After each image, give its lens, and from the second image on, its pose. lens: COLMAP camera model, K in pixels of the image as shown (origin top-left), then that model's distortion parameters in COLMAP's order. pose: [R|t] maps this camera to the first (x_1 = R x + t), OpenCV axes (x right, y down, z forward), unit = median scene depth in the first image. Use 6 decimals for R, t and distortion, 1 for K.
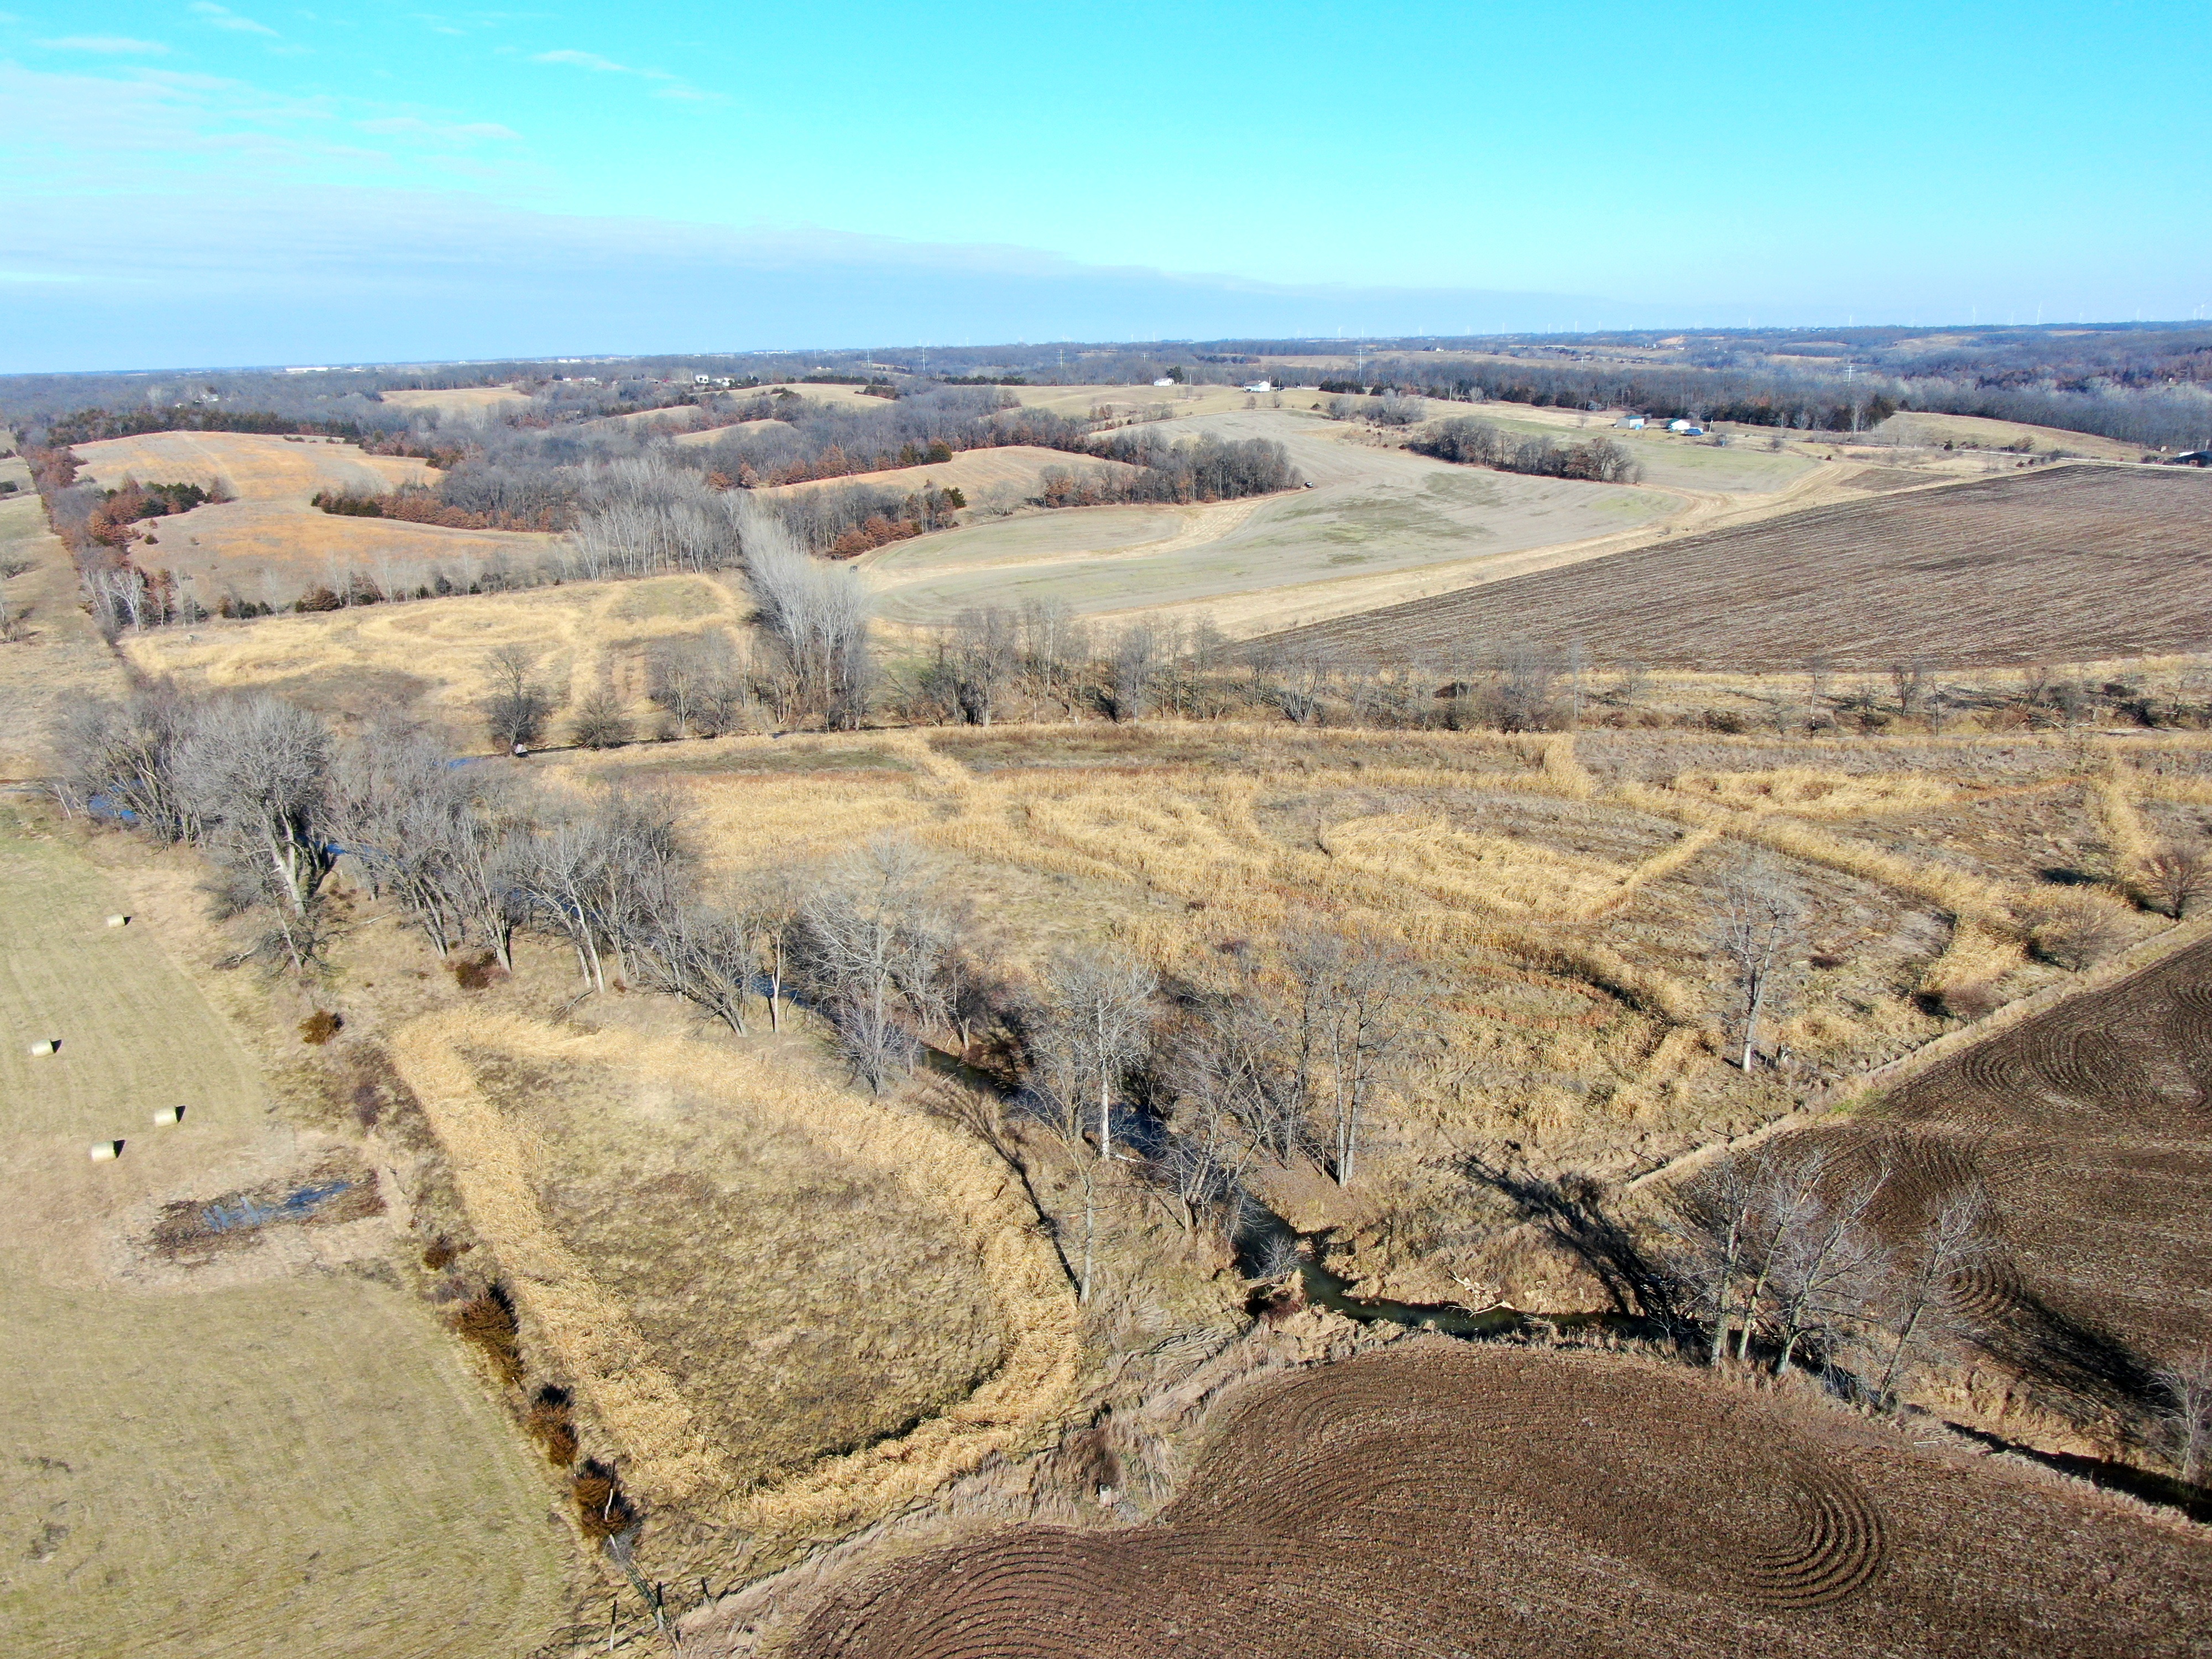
lens RADIAL K [[1599.3, 0, 1107.4], [0, 1599.3, 822.3], [0, 0, 1]] dist [-0.023148, 0.011929]
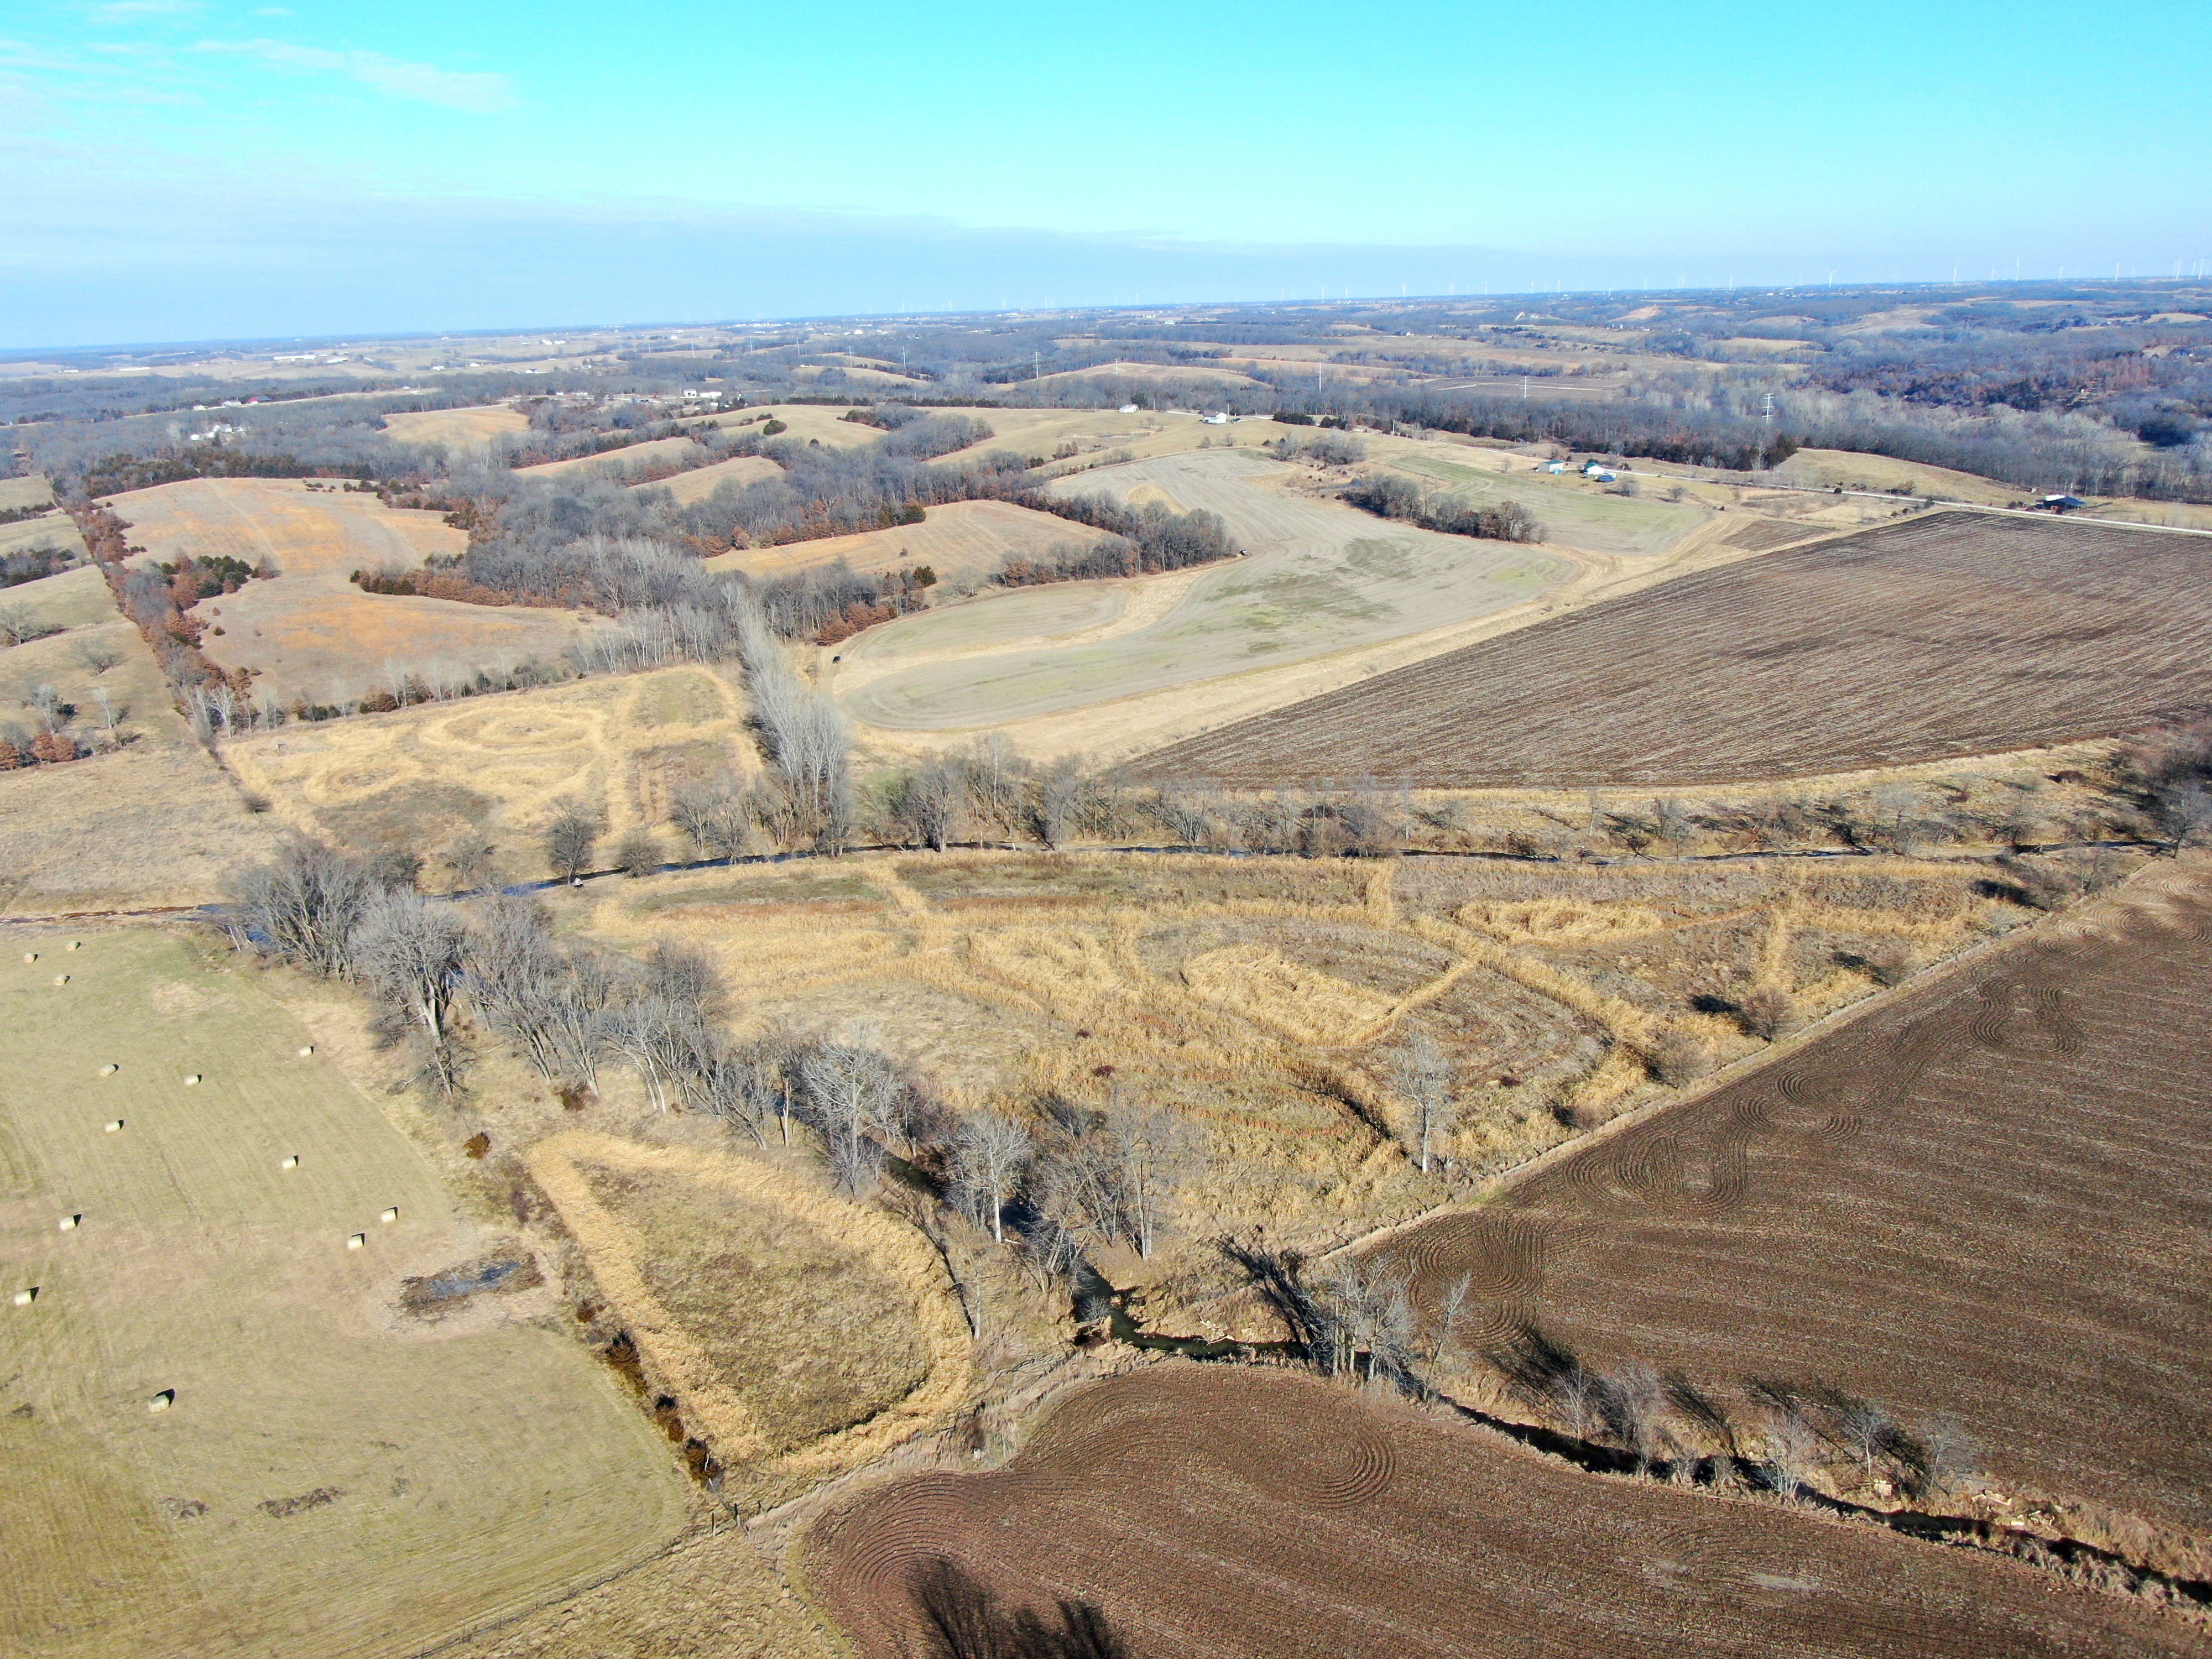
lens RADIAL K [[1599.3, 0, 1099.8], [0, 1599.3, 836.2], [0, 0, 1]] dist [-0.023148, 0.011929]
pose [[0.999896, -0.014383, -0.000538, 0.071190], [0.014393, 0.999303, 0.034439, -0.163587], [0.000042, -0.034443, 0.999407, -0.379007]]
